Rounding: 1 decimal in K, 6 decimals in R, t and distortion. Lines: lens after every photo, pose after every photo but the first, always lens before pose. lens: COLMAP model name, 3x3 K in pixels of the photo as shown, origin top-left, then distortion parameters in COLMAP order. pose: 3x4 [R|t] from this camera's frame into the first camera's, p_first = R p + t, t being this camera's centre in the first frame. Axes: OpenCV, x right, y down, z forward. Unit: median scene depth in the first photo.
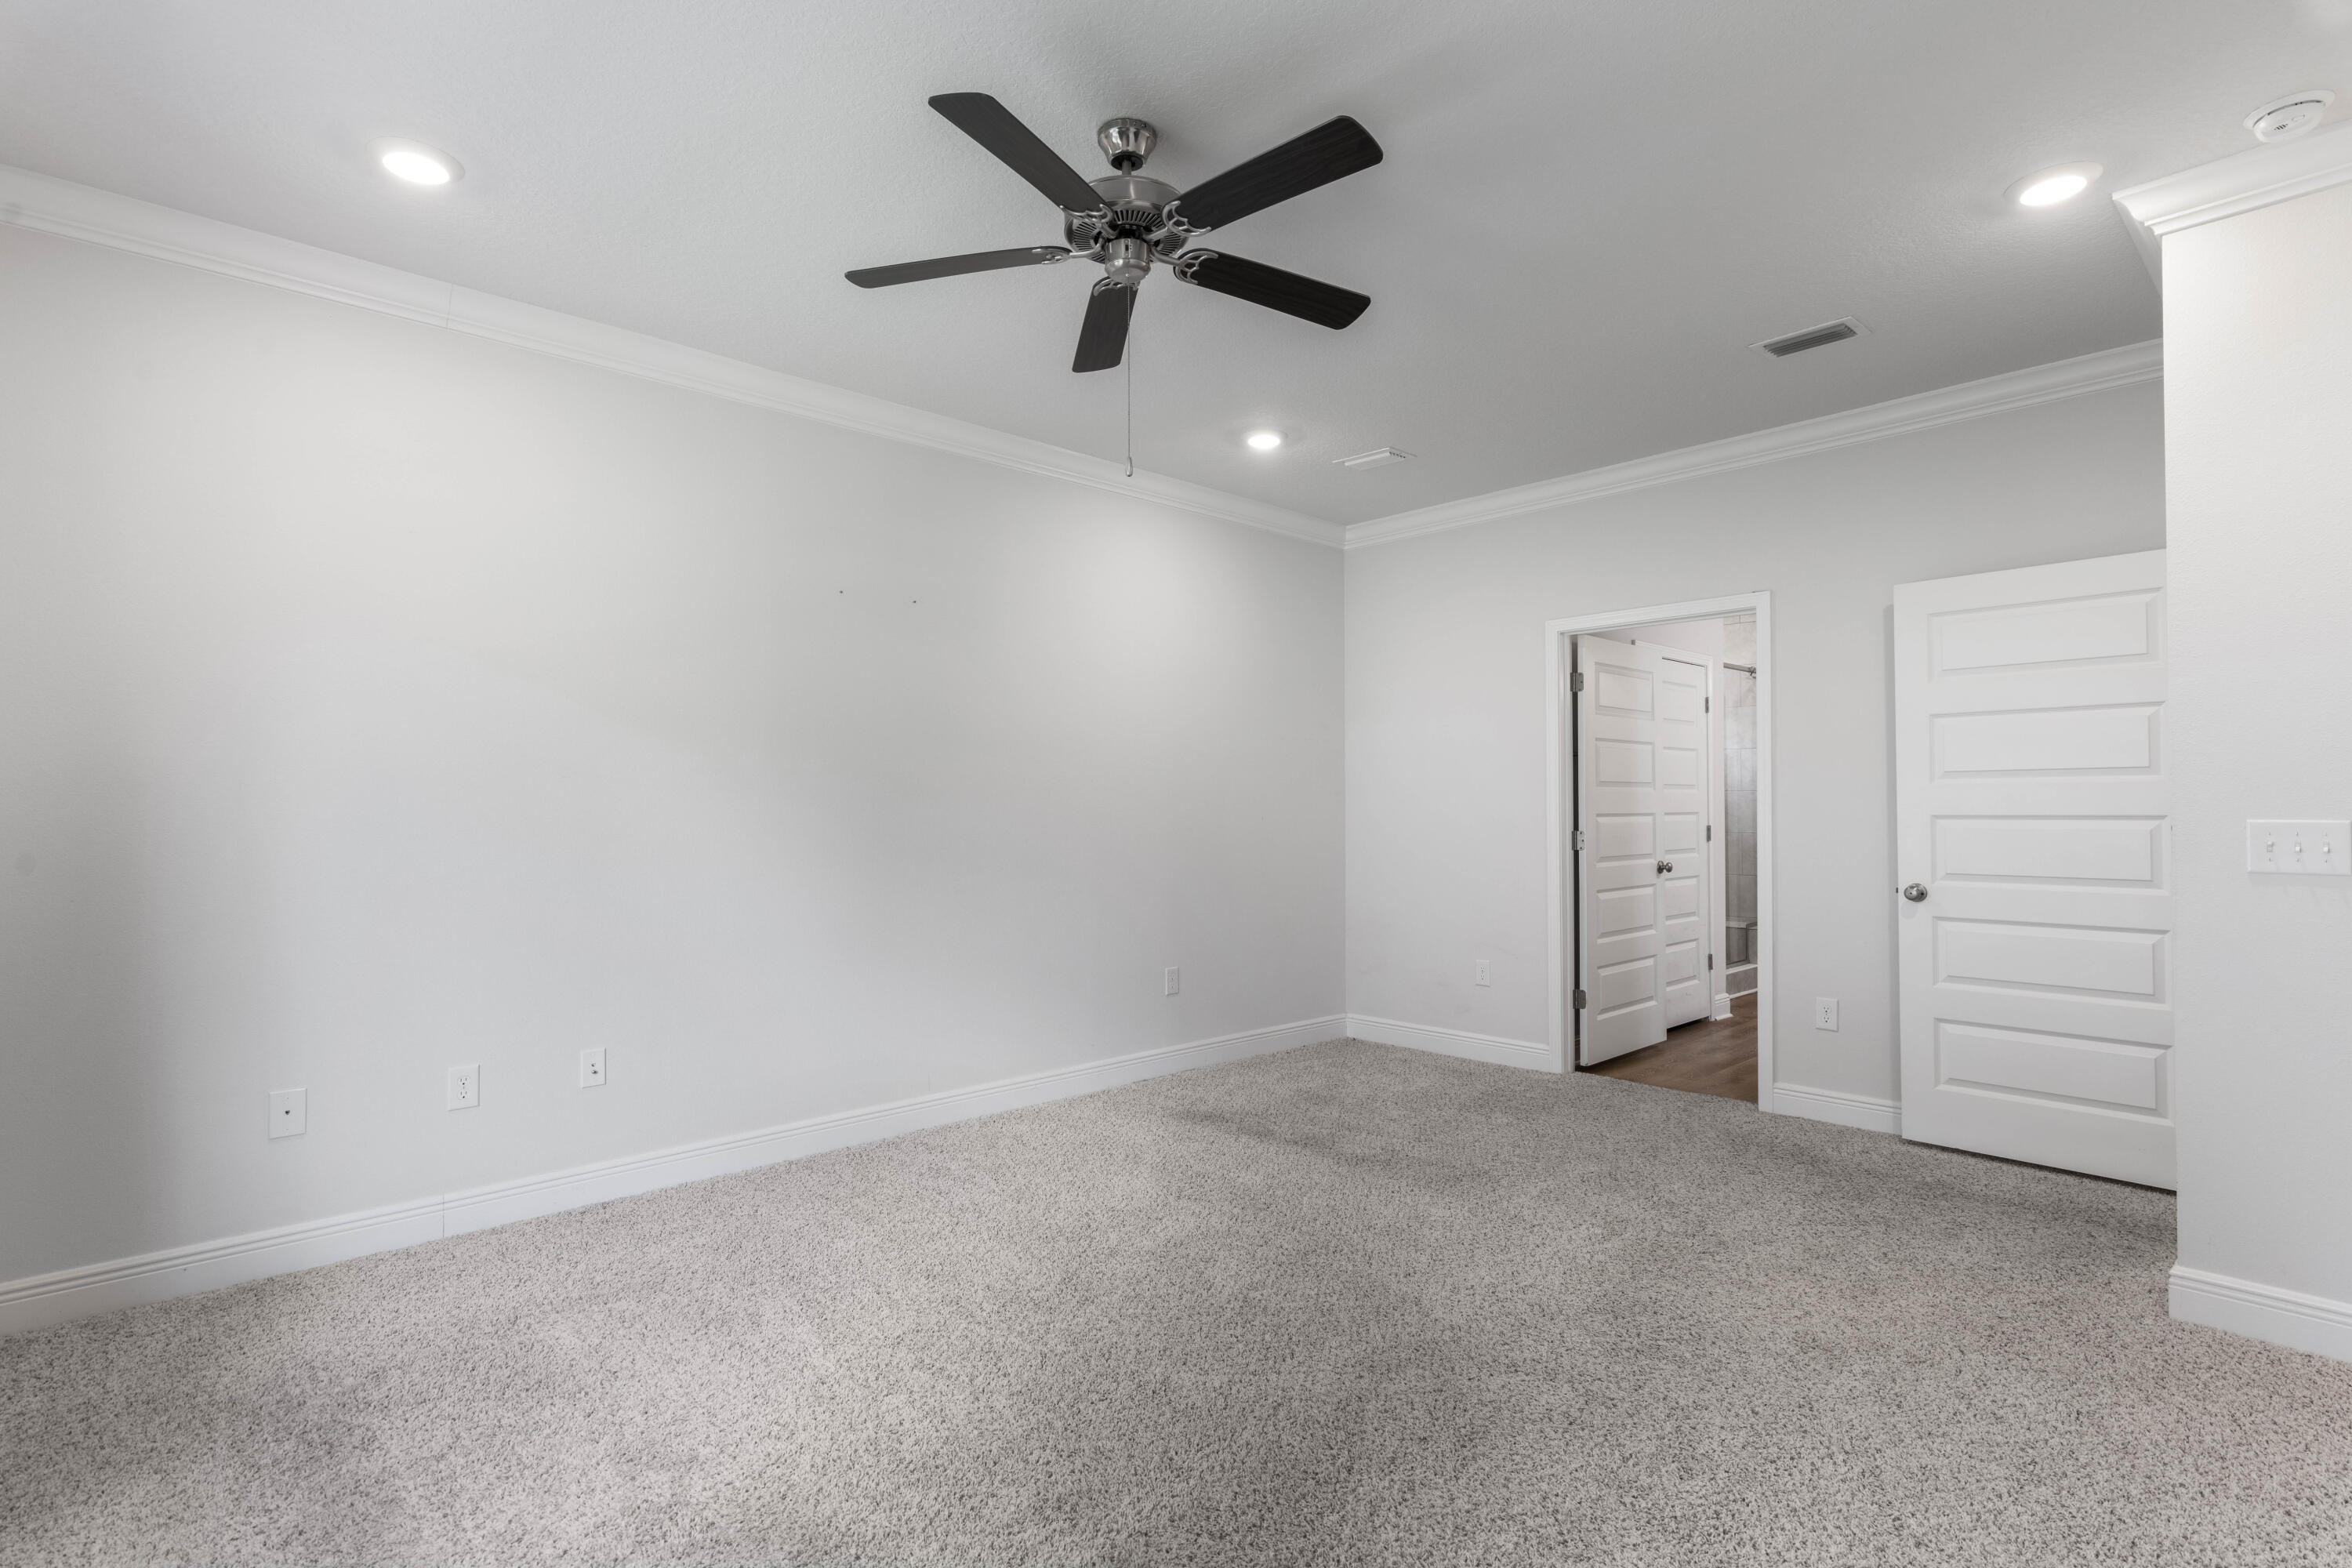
lens RADIAL K [[1162.0, 0, 1182.5], [0, 1162.0, 803.3], [0, 0, 1]] dist [0.003461, -0.000299]
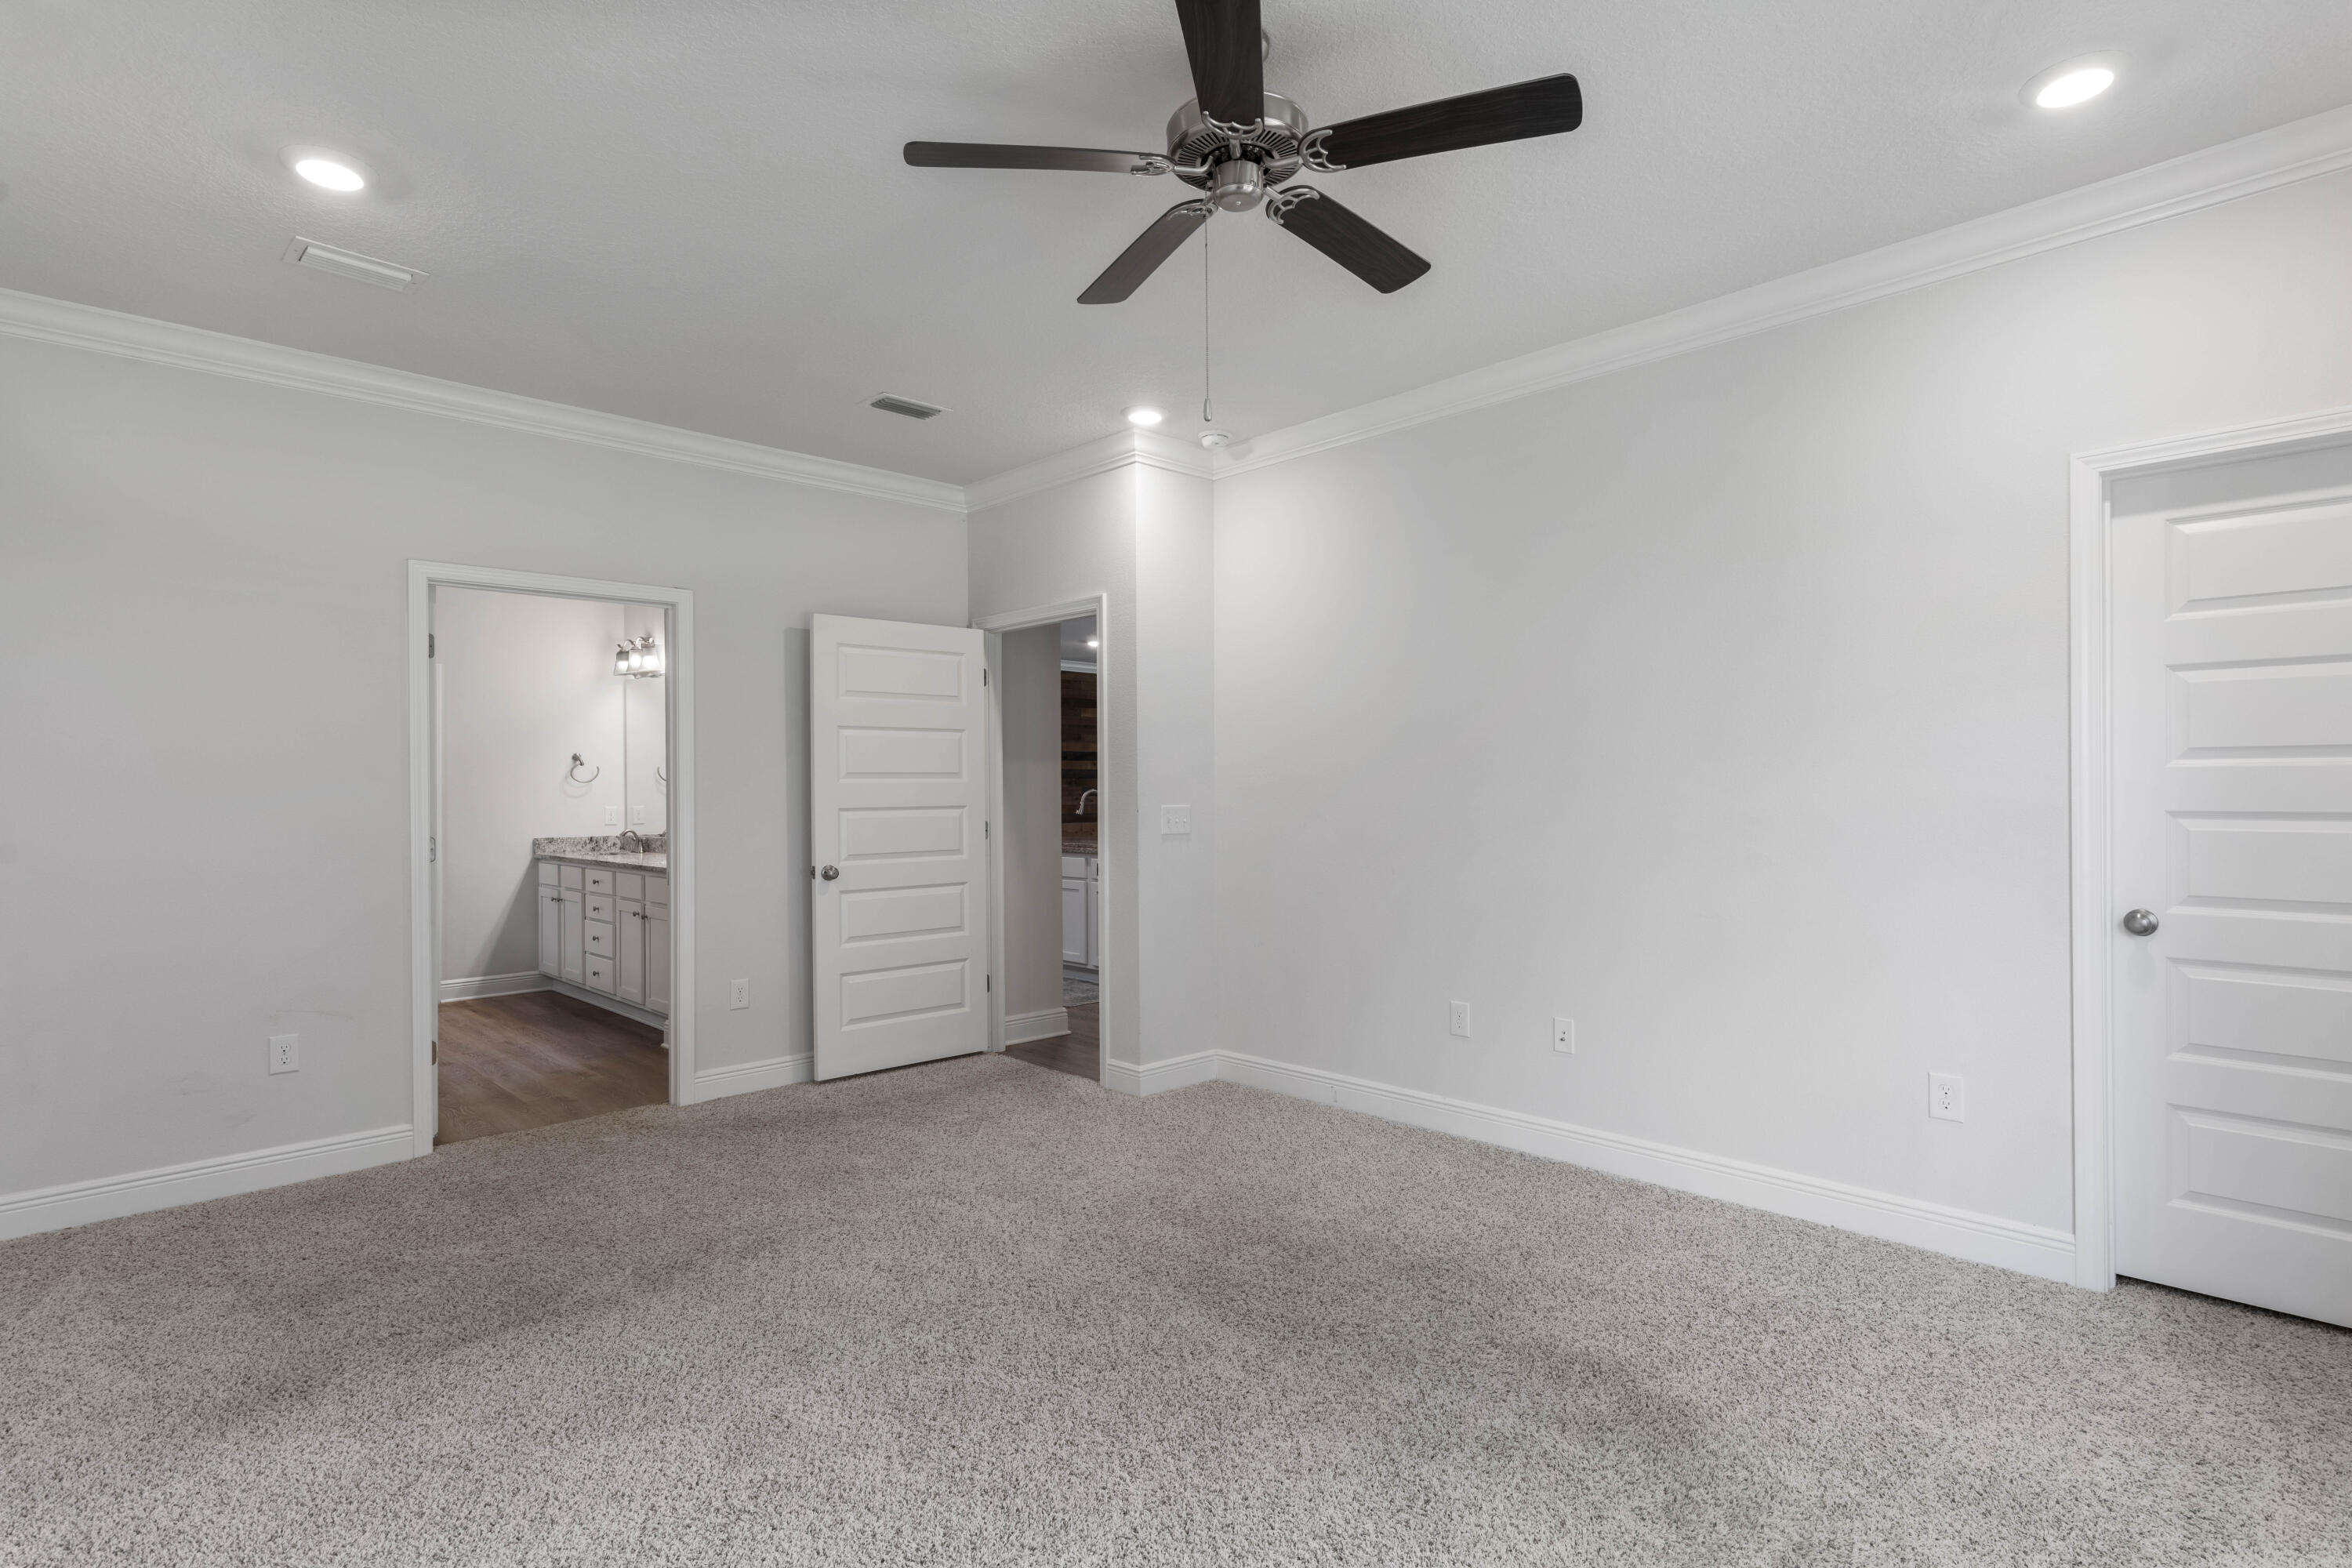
lens RADIAL K [[1162.0, 0, 1182.5], [0, 1162.0, 803.3], [0, 0, 1]] dist [0.003461, -0.000299]
pose [[-0.023530, -0.008770, 0.999685, -0.603347], [0.007808, 0.999929, 0.008956, -0.003380], [-0.999693, 0.008017, -0.023459, 0.688314]]
